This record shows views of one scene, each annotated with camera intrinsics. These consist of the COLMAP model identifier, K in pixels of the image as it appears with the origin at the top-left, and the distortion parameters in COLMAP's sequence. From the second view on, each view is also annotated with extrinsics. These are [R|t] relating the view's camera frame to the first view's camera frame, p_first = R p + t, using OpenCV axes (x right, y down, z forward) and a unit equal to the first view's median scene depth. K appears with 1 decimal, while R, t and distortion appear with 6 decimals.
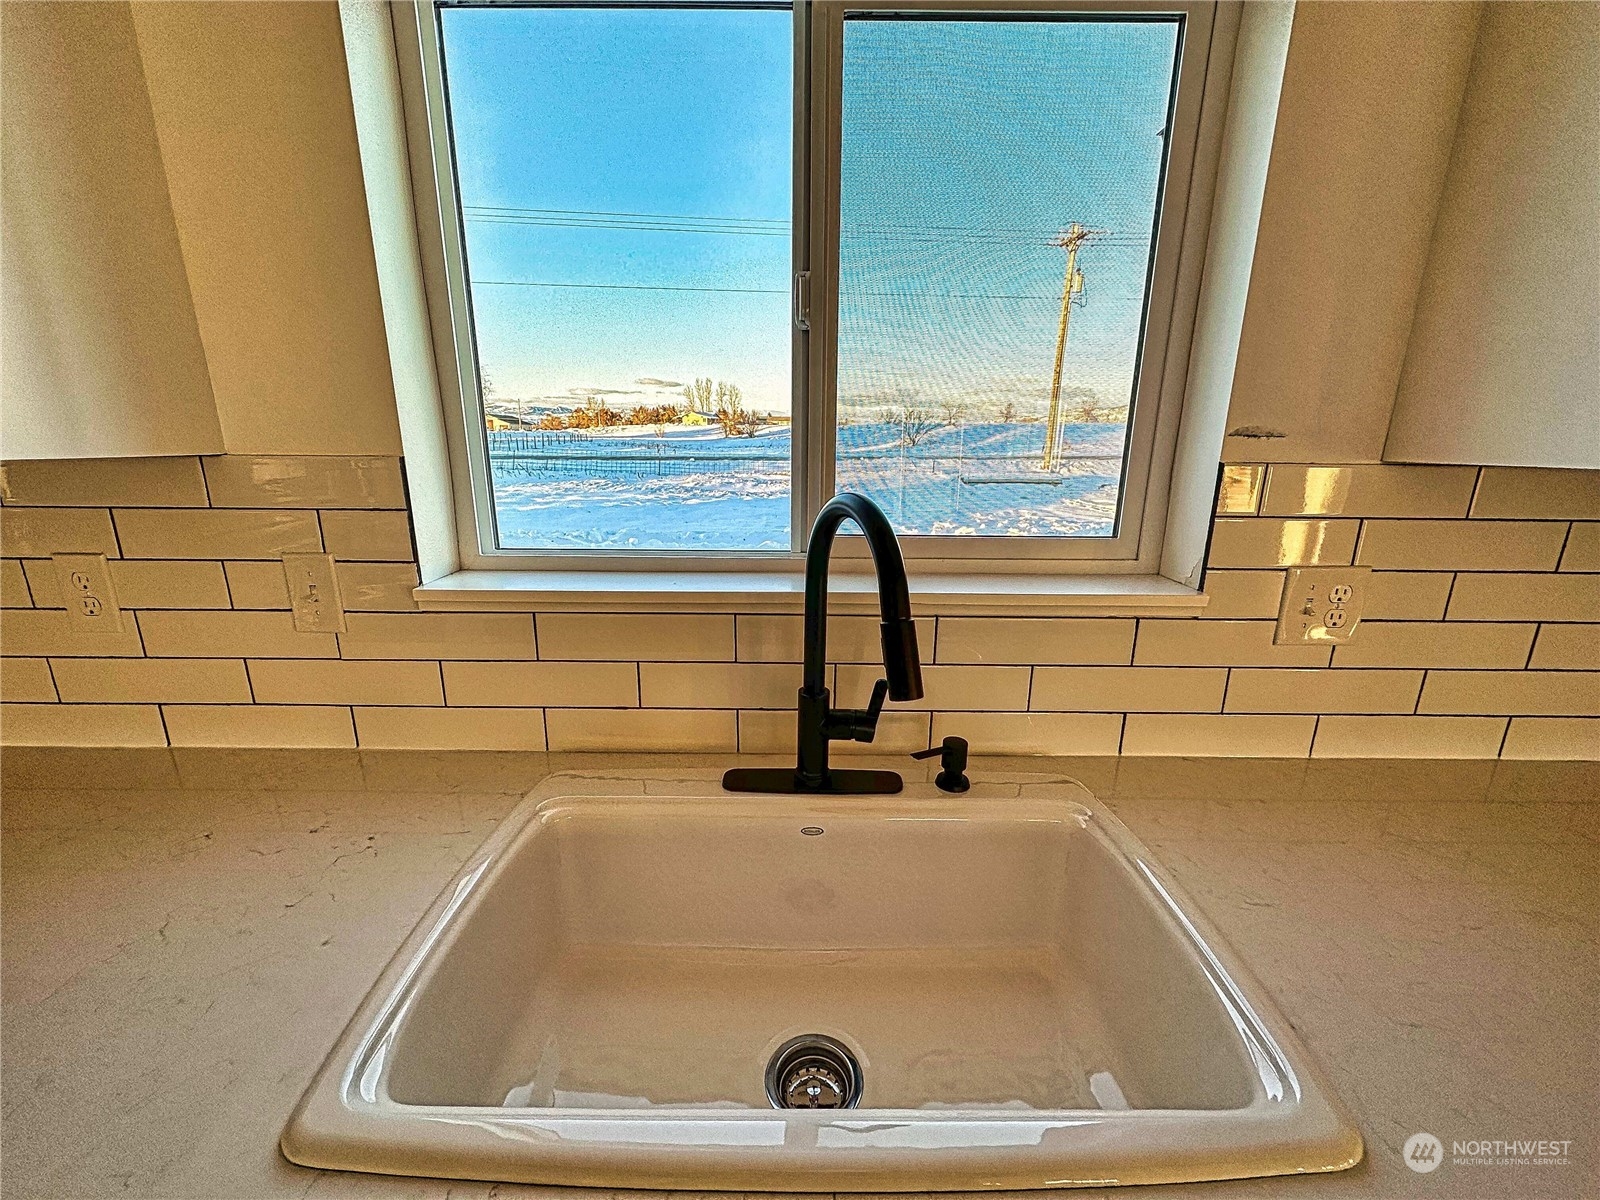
lens RADIAL K [[632.5, 0, 798.7], [0, 632.5, 601.2], [0, 0, 1]] dist [-0.003639, 0.000391]
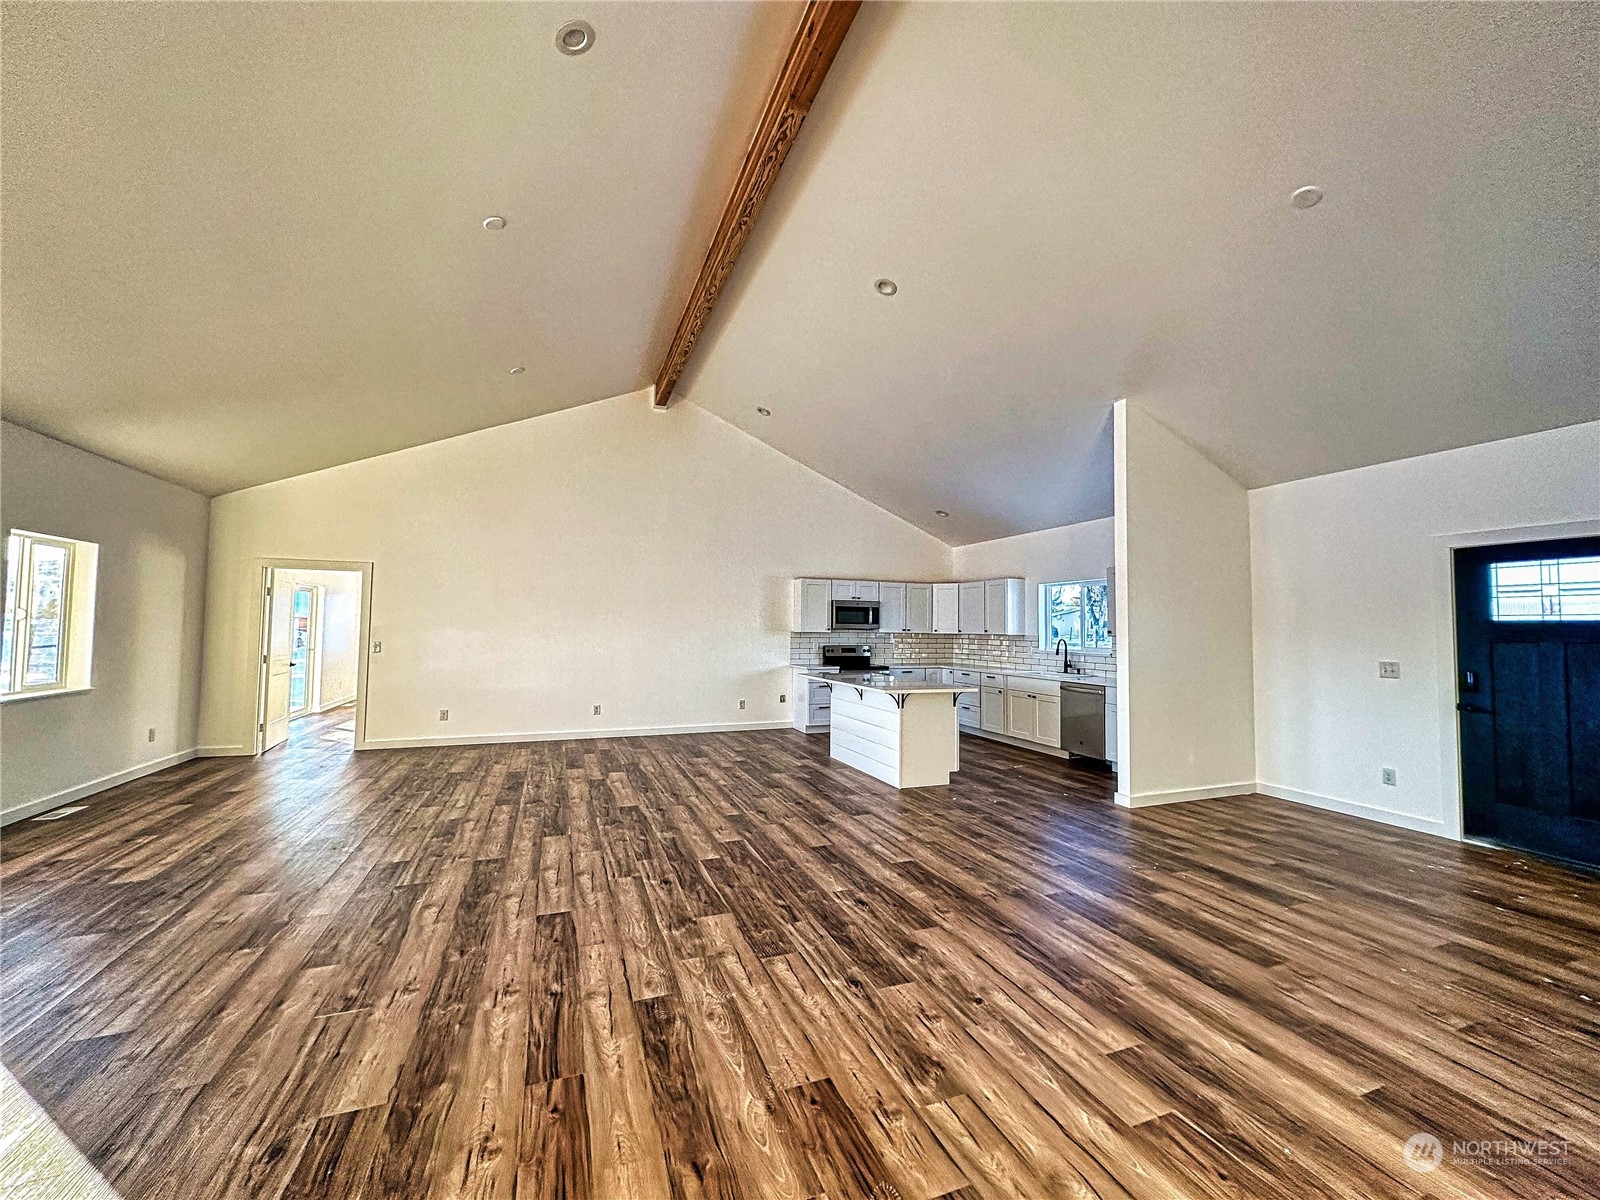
lens RADIAL K [[632.5, 0, 802.3], [0, 632.5, 607.5], [0, 0, 1]] dist [-0.003639, 0.000391]
pose [[0.369523, -0.033727, -0.928609, 6.365454], [-0.244931, 0.960465, -0.132349, 1.375412], [0.896360, 0.276351, 0.346653, -5.153127]]
